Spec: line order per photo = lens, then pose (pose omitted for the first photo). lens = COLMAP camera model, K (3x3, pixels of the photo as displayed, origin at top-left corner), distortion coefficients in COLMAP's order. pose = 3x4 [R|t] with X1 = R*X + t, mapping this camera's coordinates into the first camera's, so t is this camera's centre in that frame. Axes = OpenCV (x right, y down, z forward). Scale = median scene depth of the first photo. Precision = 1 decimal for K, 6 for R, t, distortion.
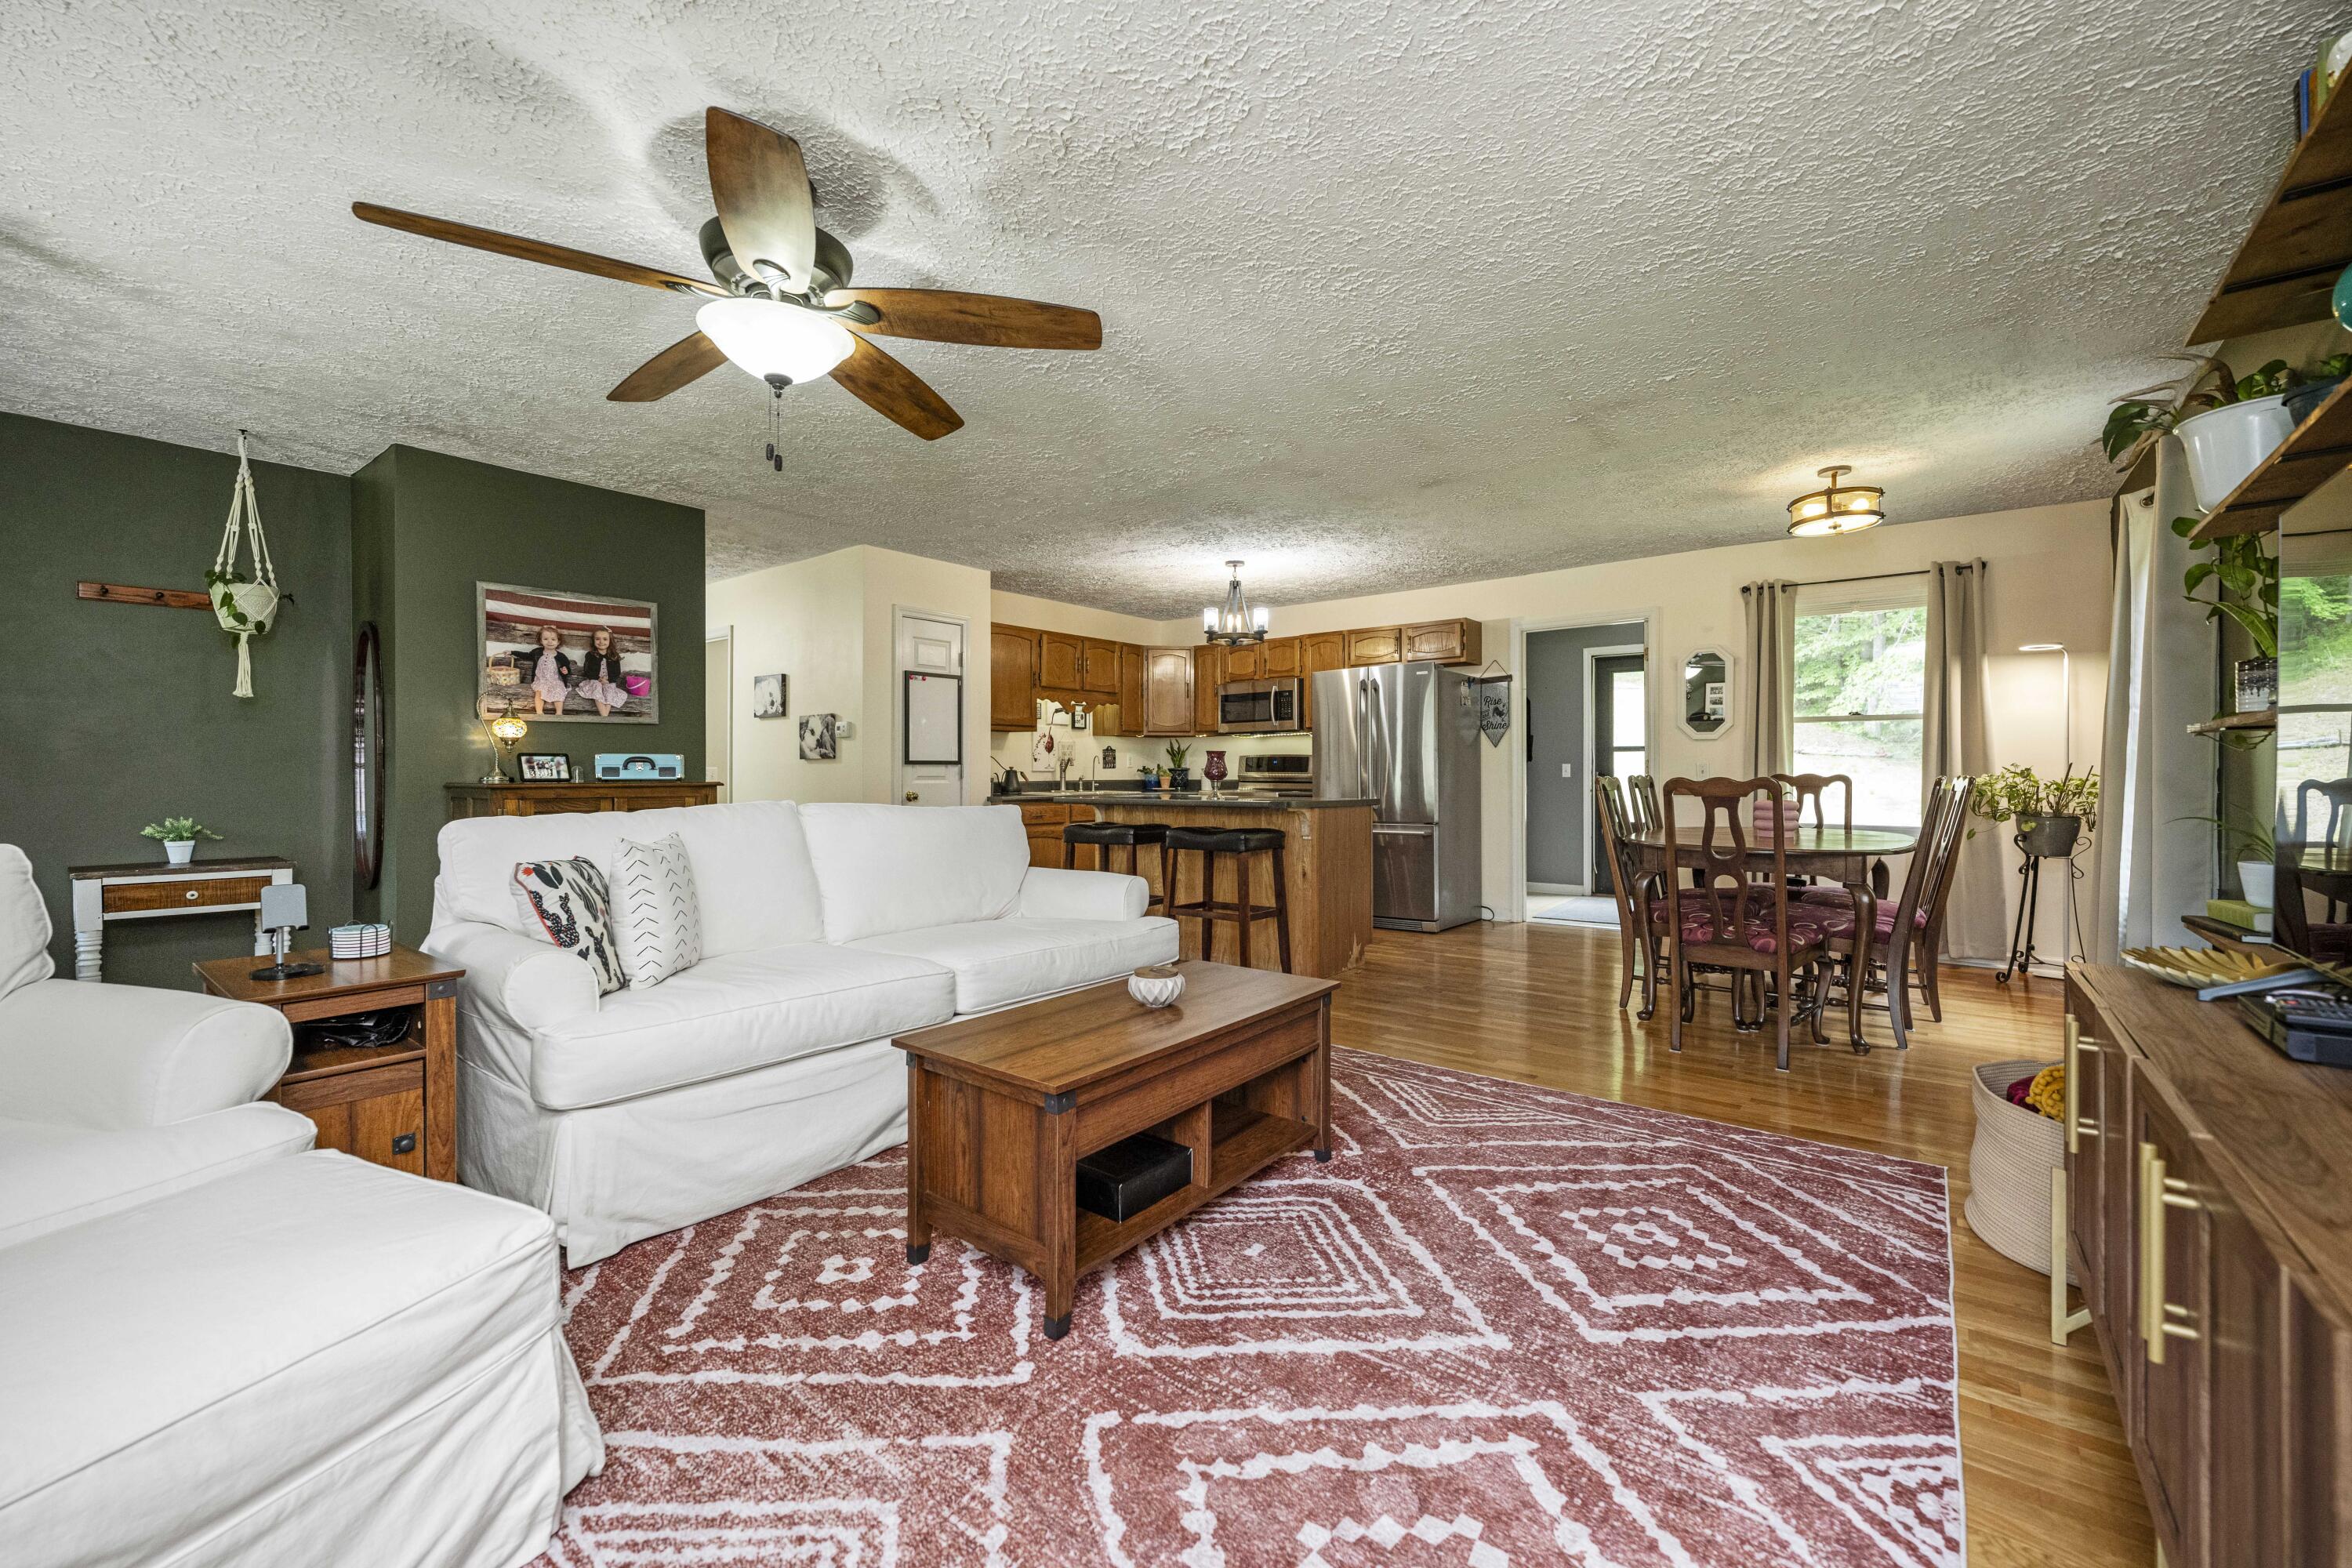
lens RADIAL K [[938.4, 0, 1172.8], [0, 938.4, 770.3], [0, 0, 1]] dist [-0.000560, 0.000030]
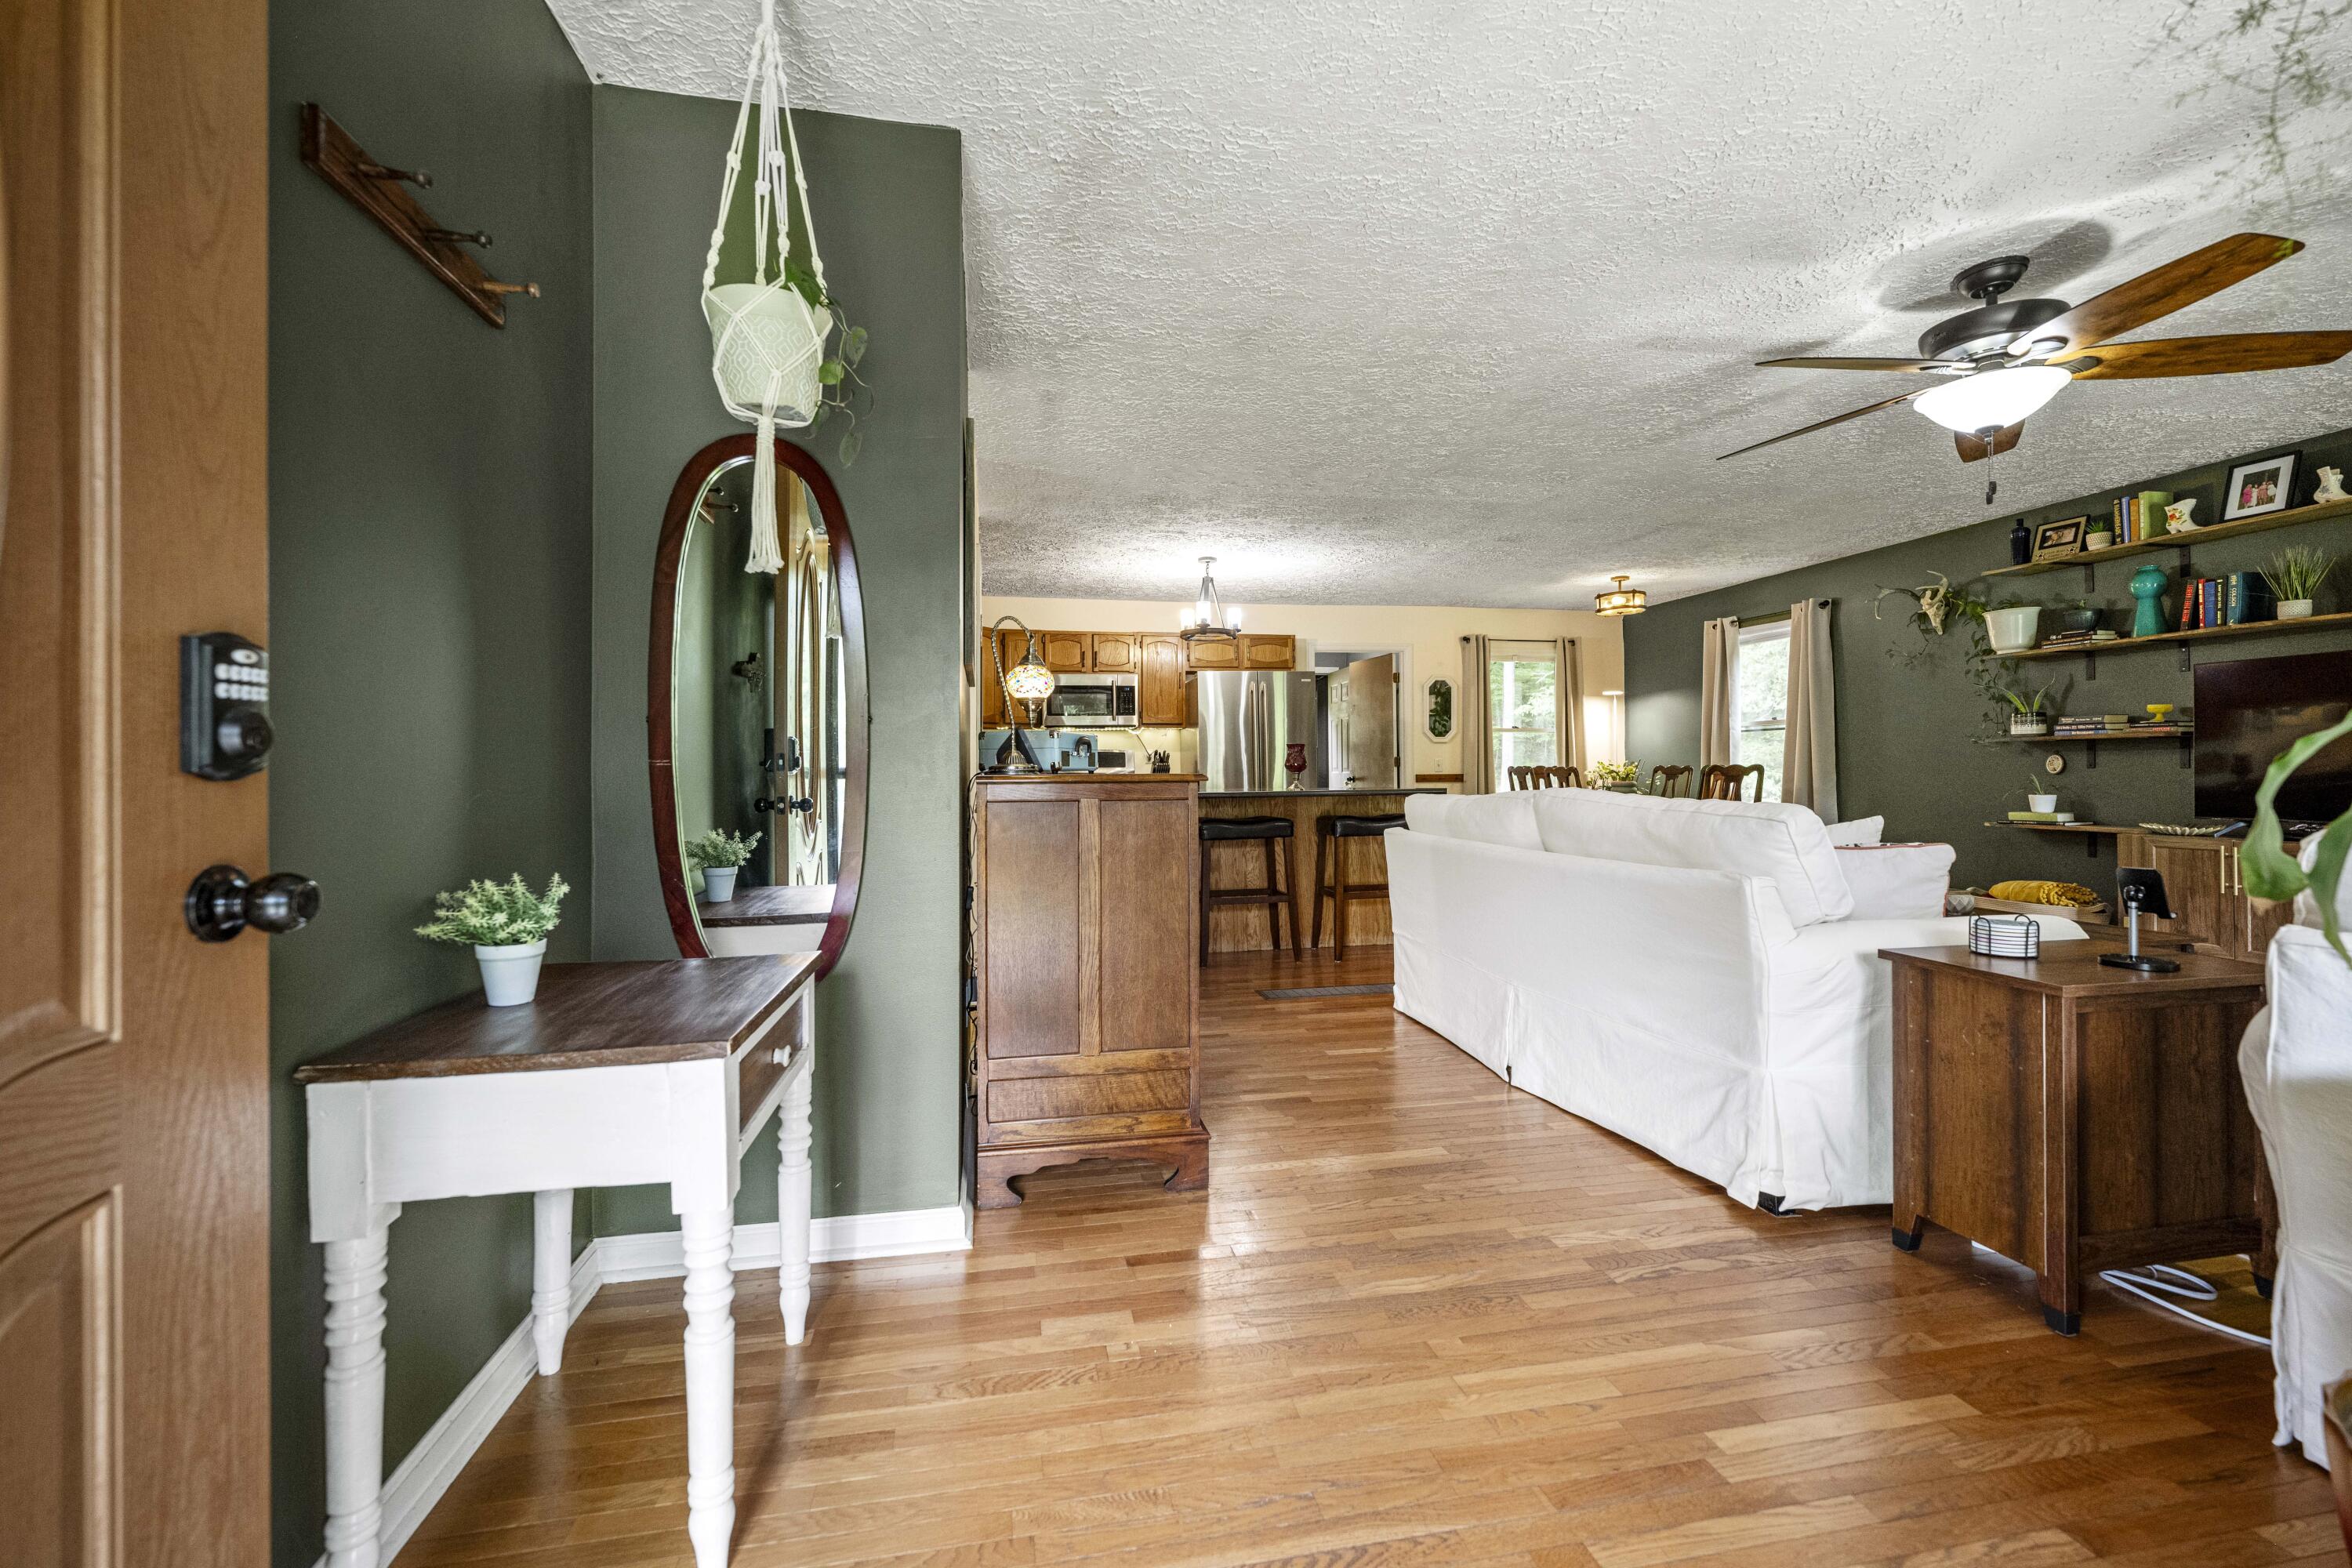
lens RADIAL K [[938.4, 0, 1172.8], [0, 938.4, 770.3], [0, 0, 1]] dist [-0.000560, 0.000030]
pose [[0.659561, -0.004983, 0.751635, -1.263027], [0.005710, 0.999982, 0.001619, 0.011249], [-0.751630, 0.003224, 0.659577, 0.618065]]
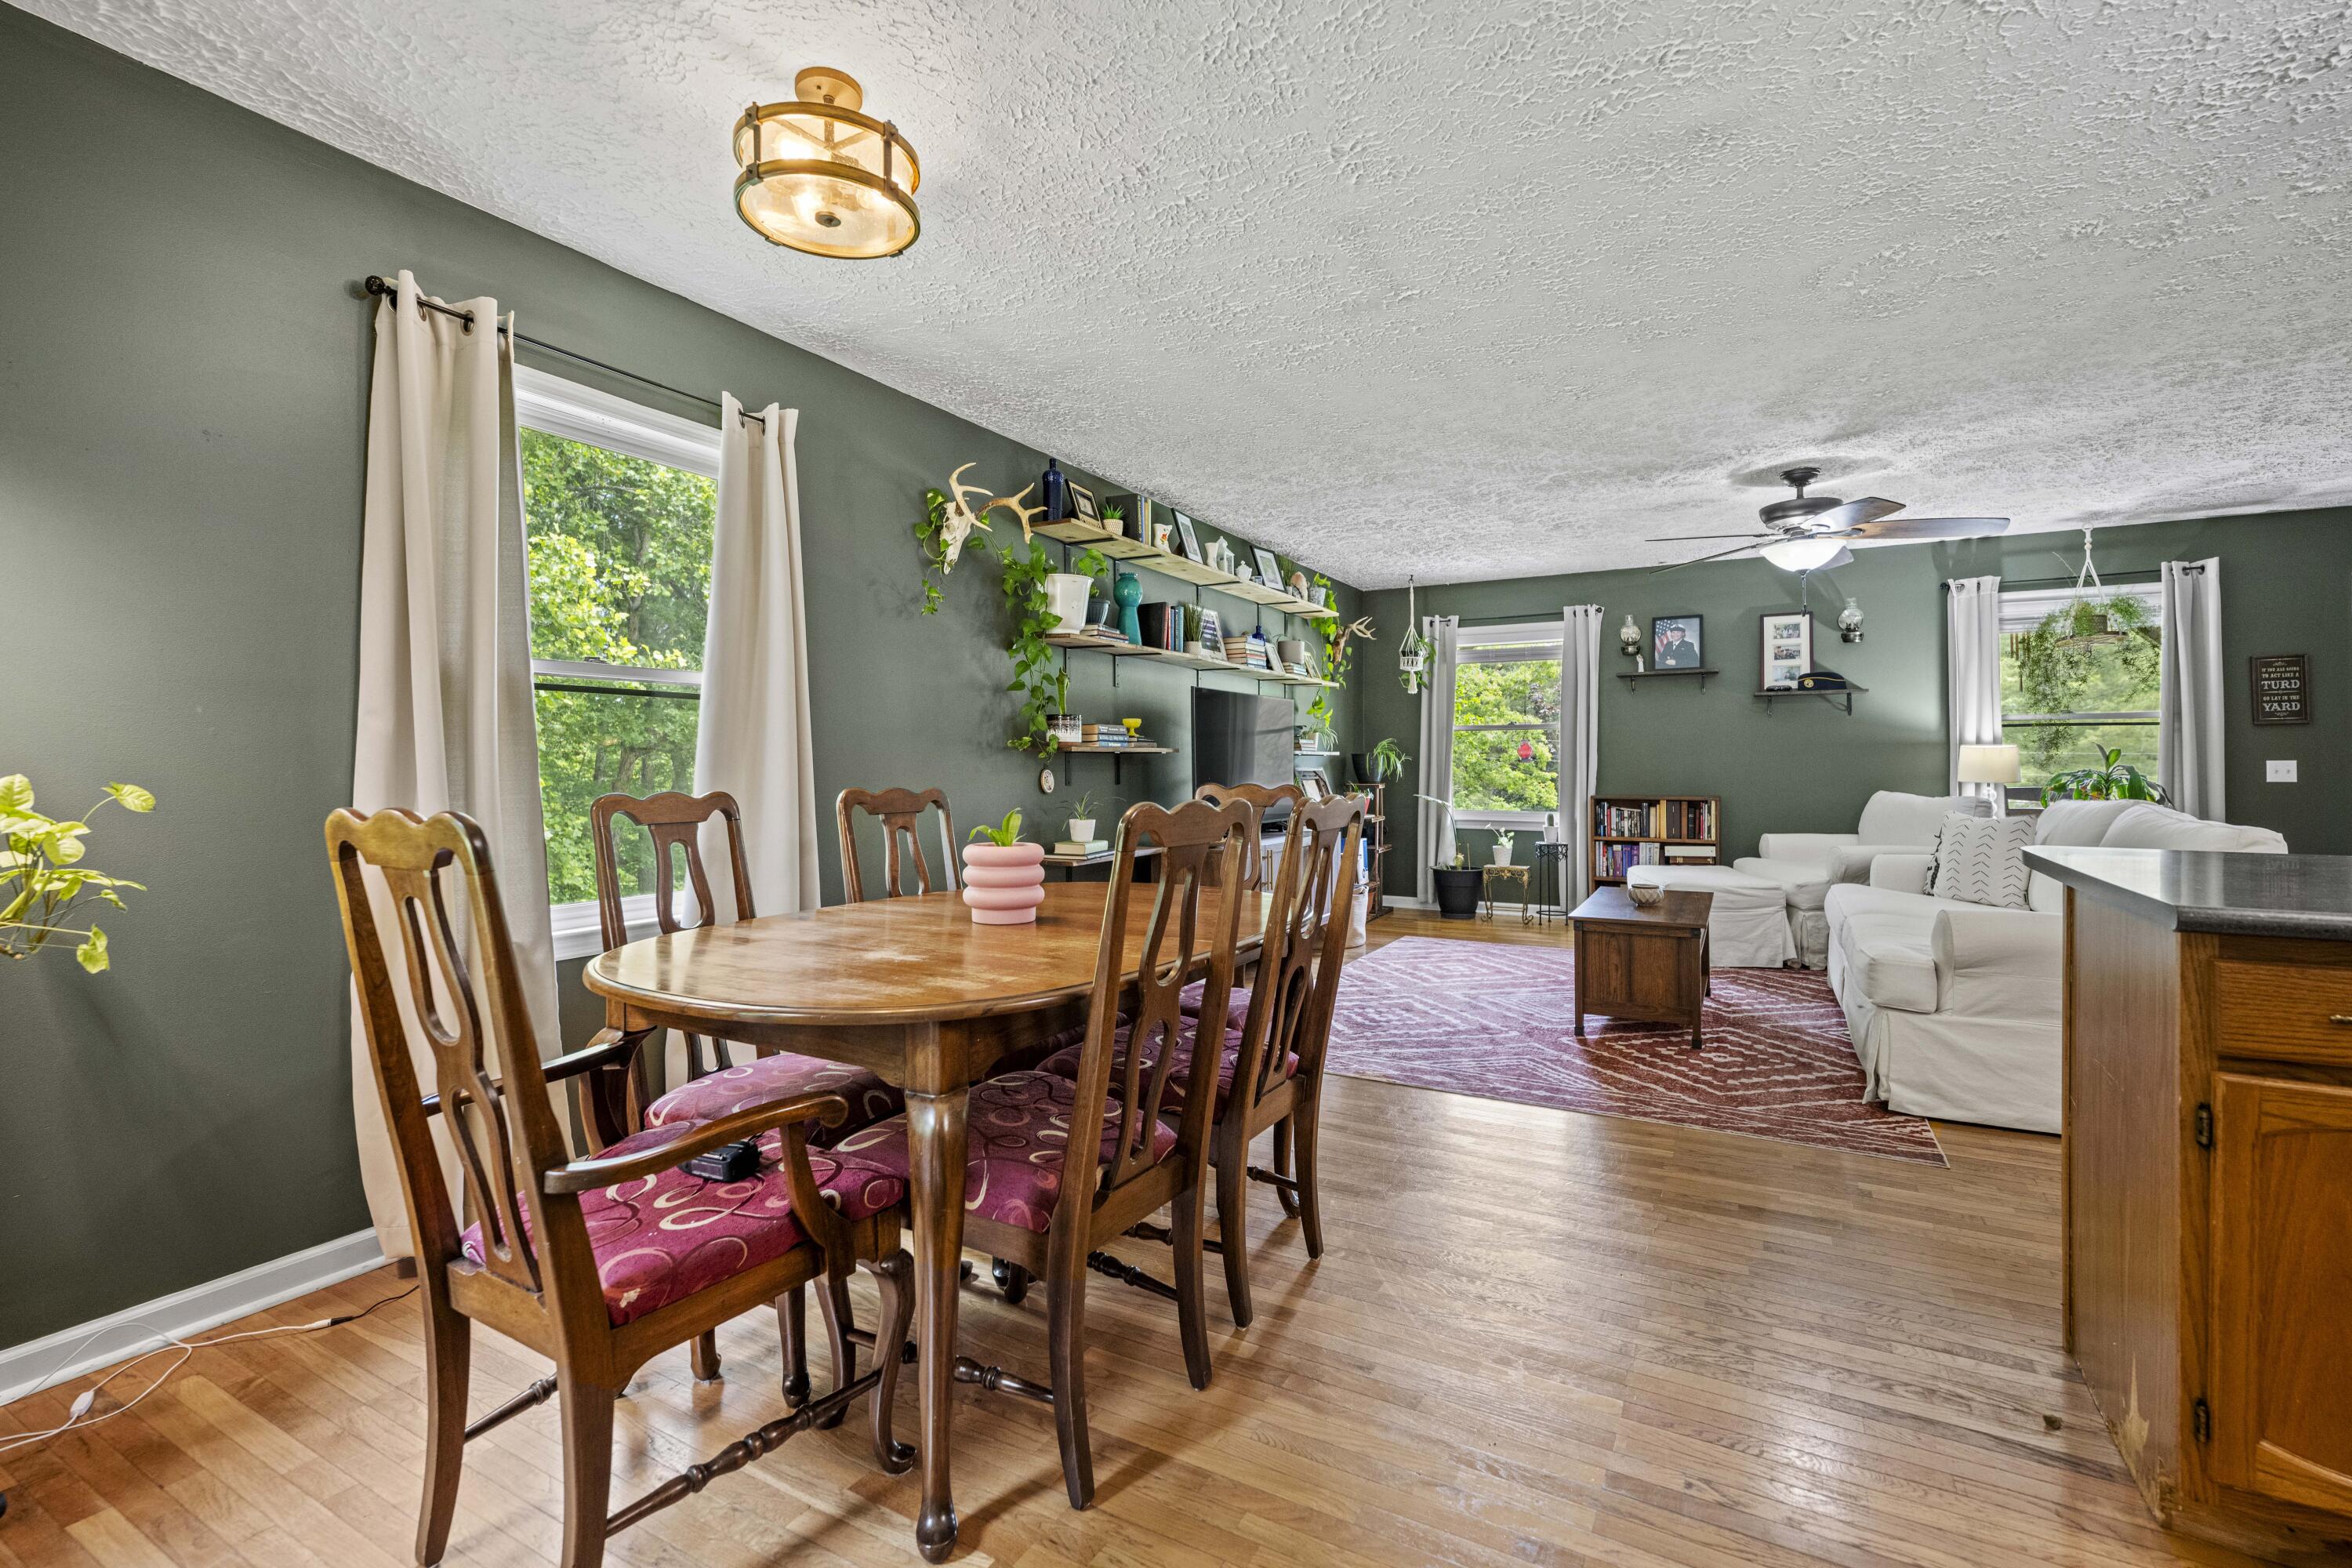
lens RADIAL K [[1043.0, 0, 1176.3], [0, 1043.0, 752.5], [0, 0, 1]] dist [0.001390, 0.000352]
pose [[-0.986195, 0.000577, -0.165588, 0.765041], [0.002603, 0.999924, -0.012017, -0.008192], [0.165568, -0.012282, -0.986122, 1.823117]]
